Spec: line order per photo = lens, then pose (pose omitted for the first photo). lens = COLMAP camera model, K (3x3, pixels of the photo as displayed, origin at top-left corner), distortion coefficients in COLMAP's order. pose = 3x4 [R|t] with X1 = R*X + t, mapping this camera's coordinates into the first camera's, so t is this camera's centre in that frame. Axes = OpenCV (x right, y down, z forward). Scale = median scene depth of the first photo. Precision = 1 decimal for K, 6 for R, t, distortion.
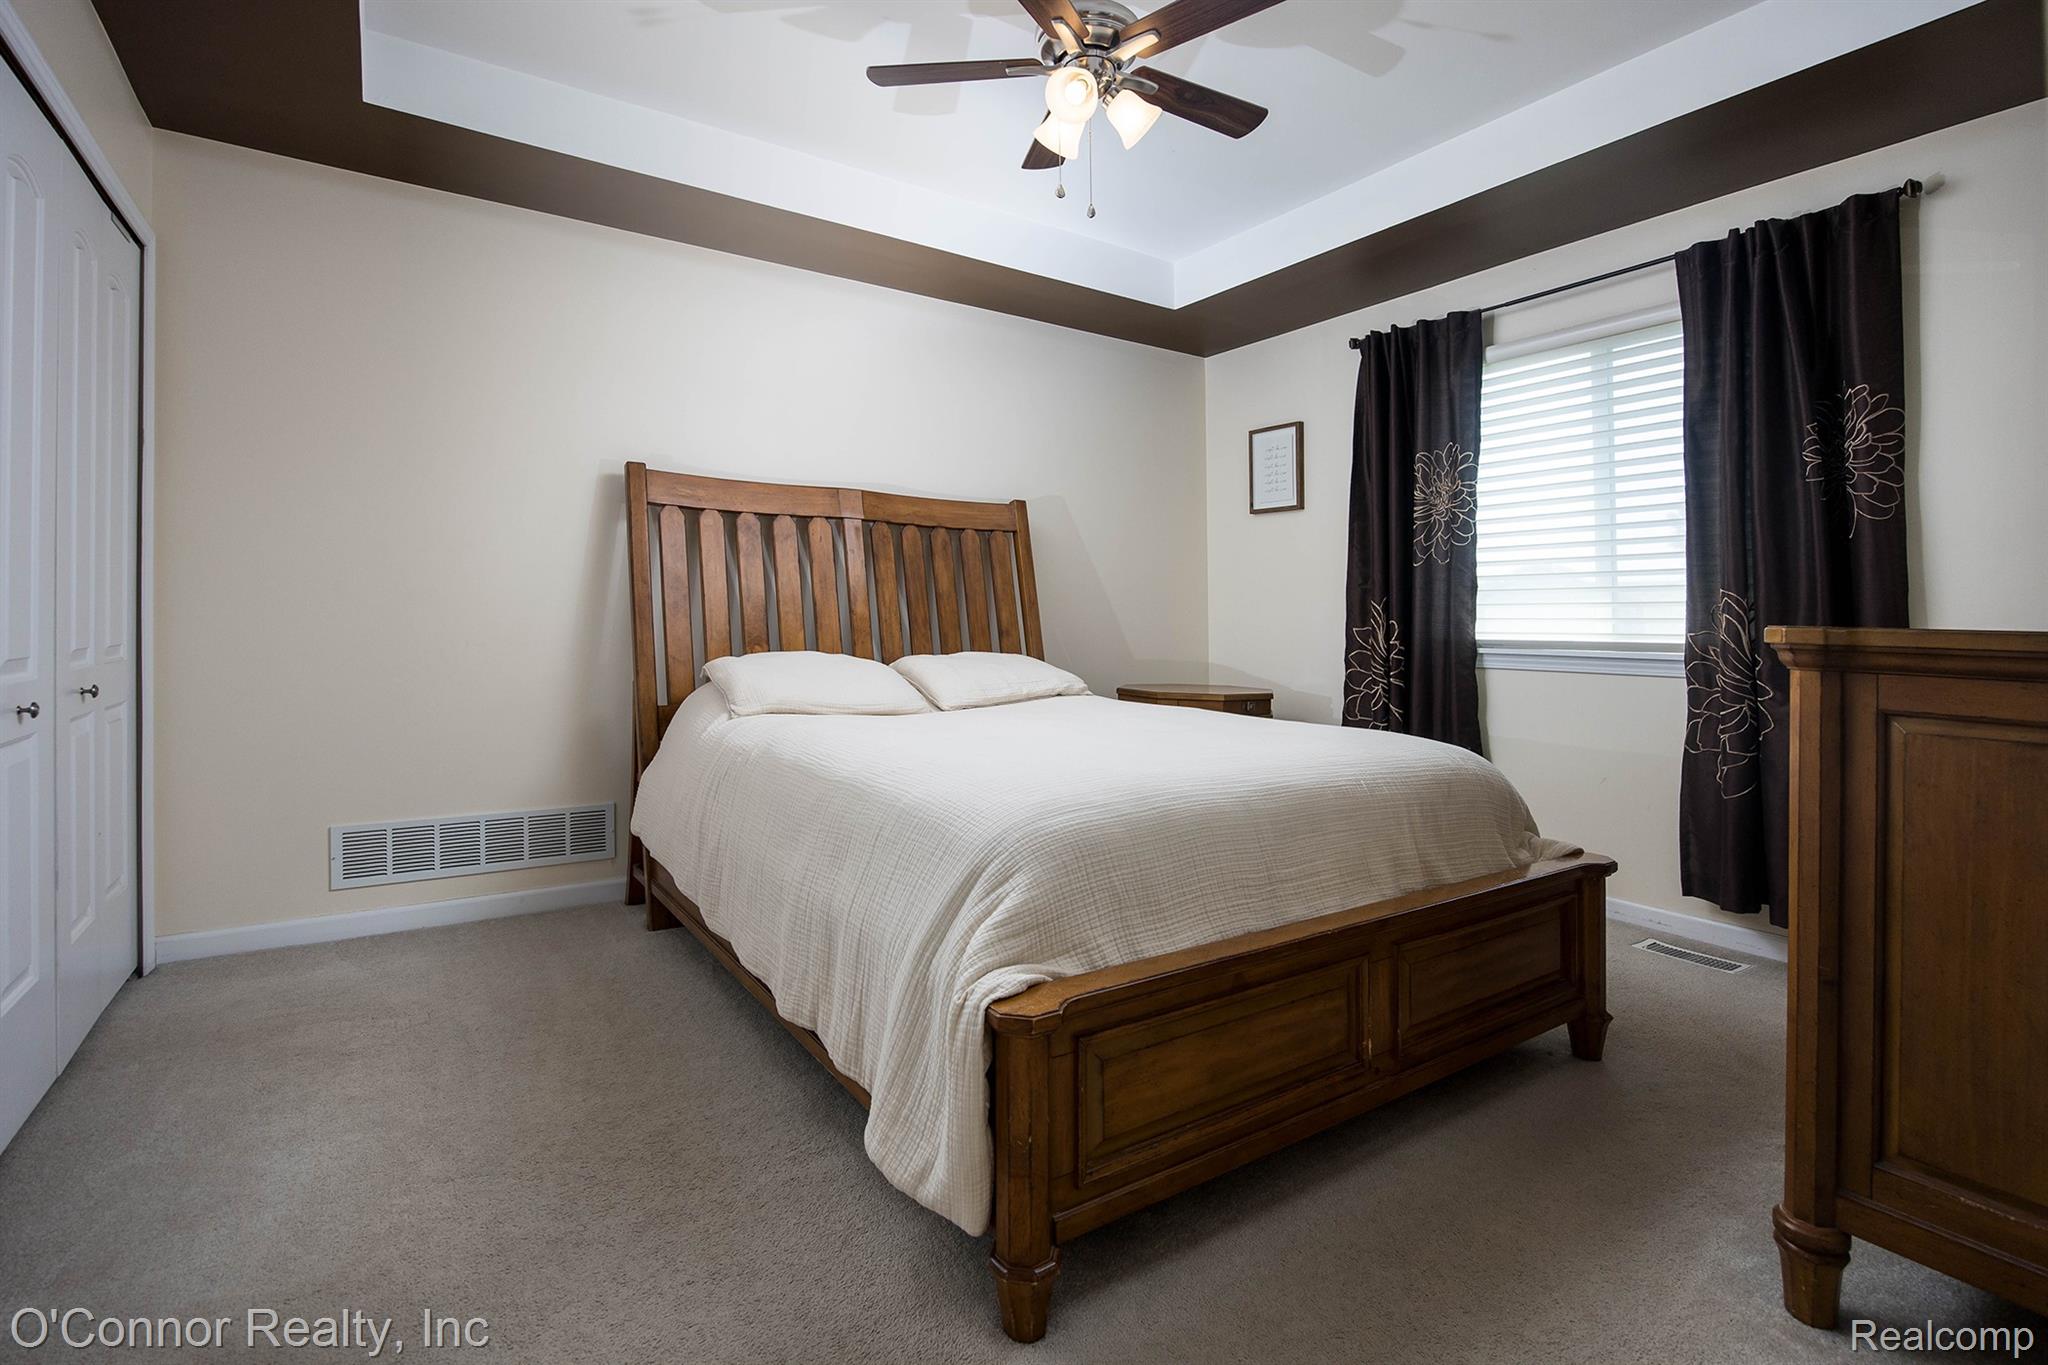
lens RADIAL K [[970.8, 0, 1029.9], [0, 970.8, 626.8], [0, 0, 1]] dist [0.000169, 0.000098]
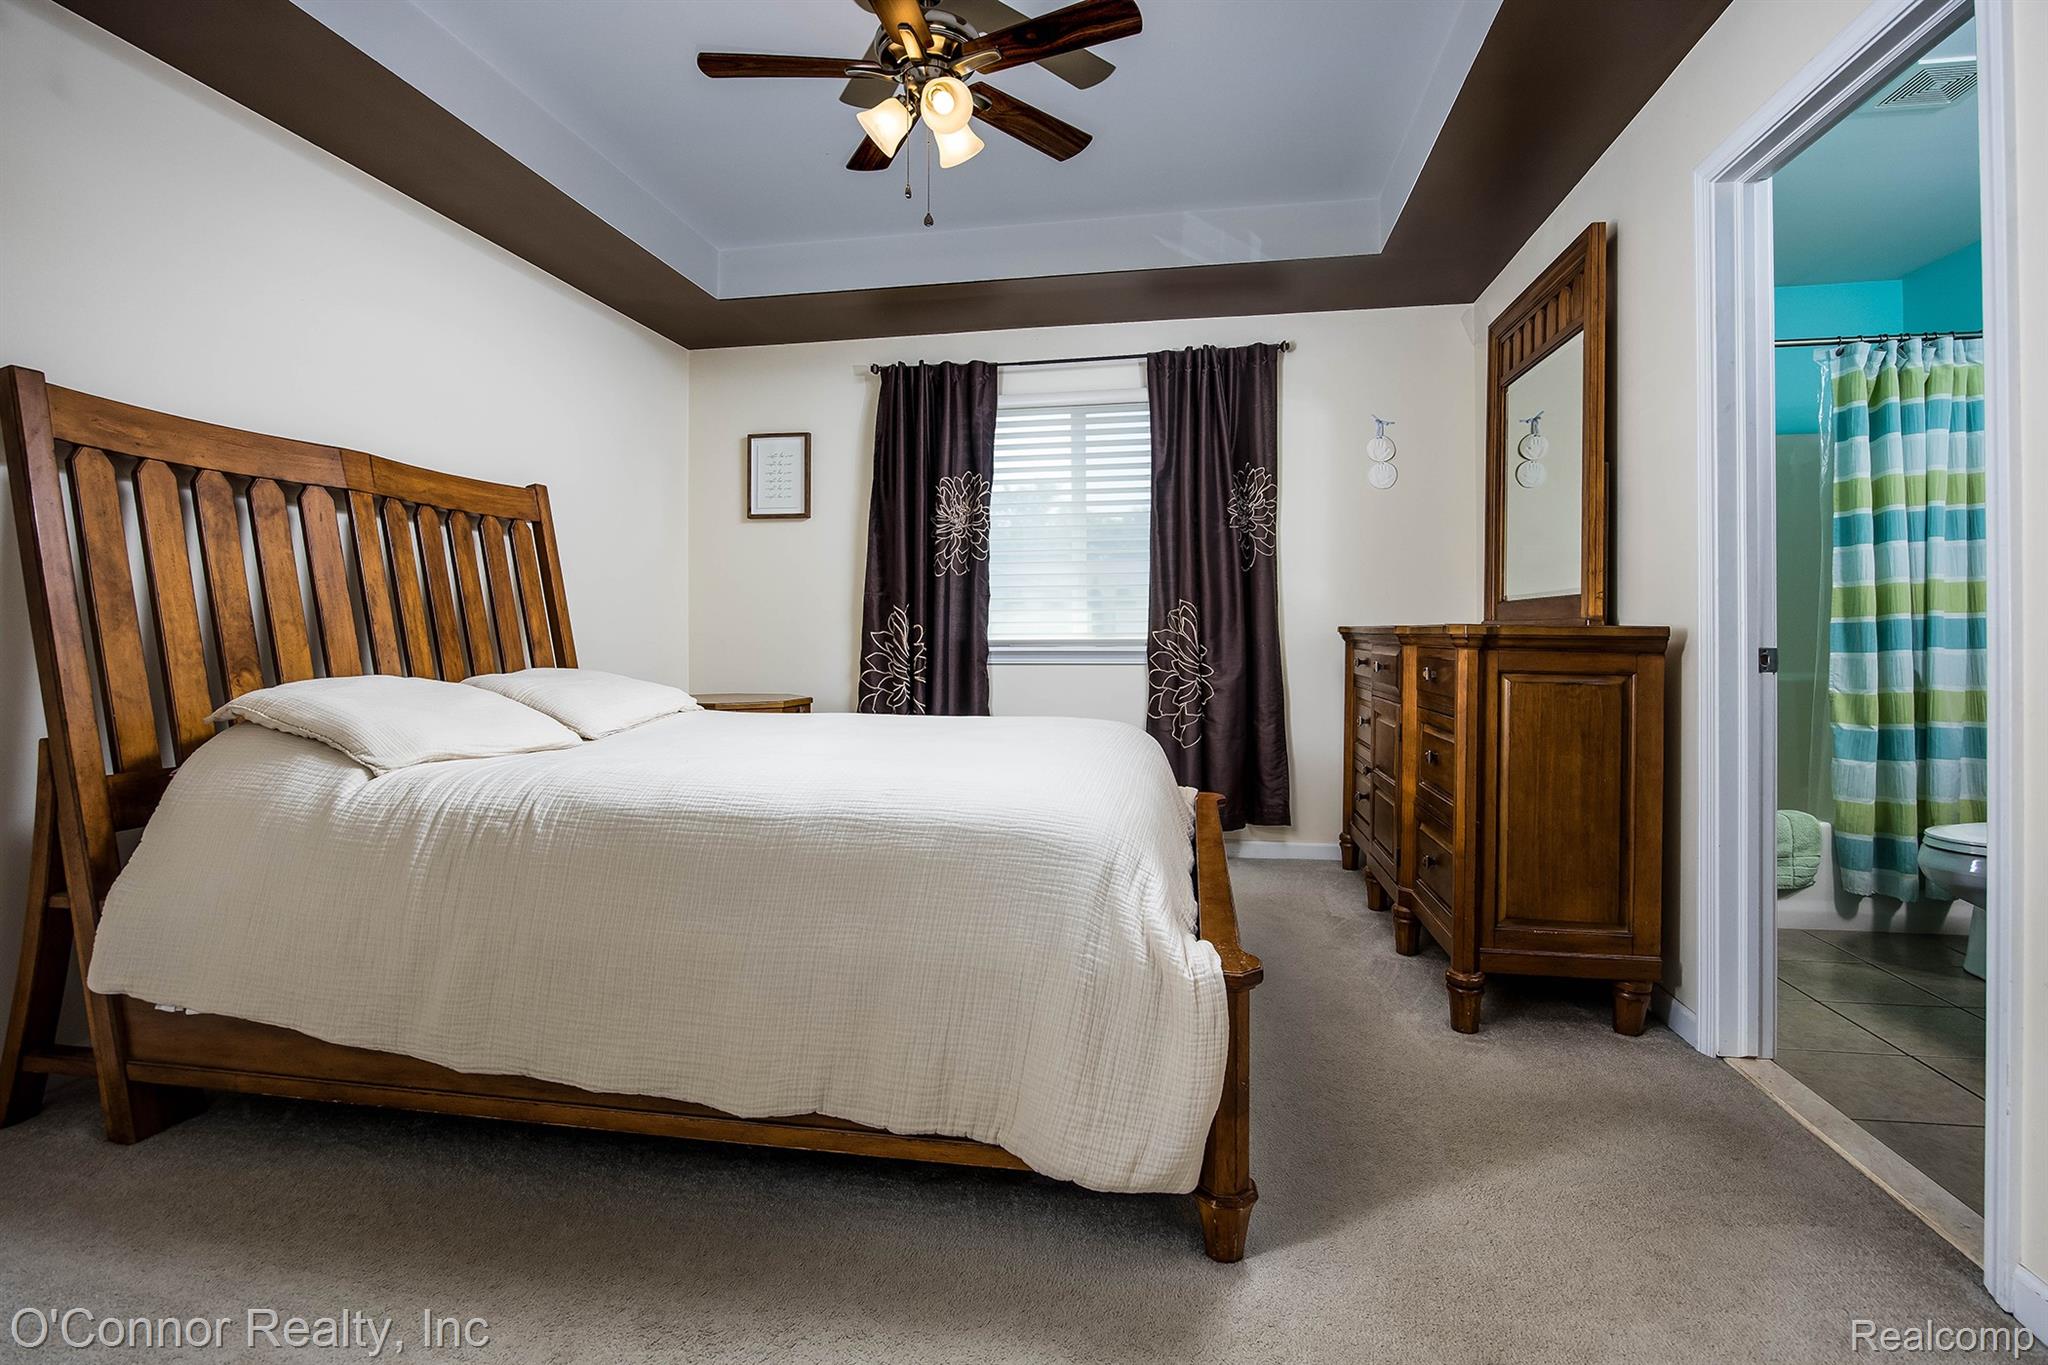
lens RADIAL K [[975.7, 0, 1019.7], [0, 975.7, 633.9], [0, 0, 1]] dist [-0.002768, -0.000169]
pose [[0.701612, -0.015769, 0.712384, -0.359728], [0.015528, 0.999856, 0.006840, -0.001864], [-0.712390, 0.006262, 0.701756, 0.135675]]
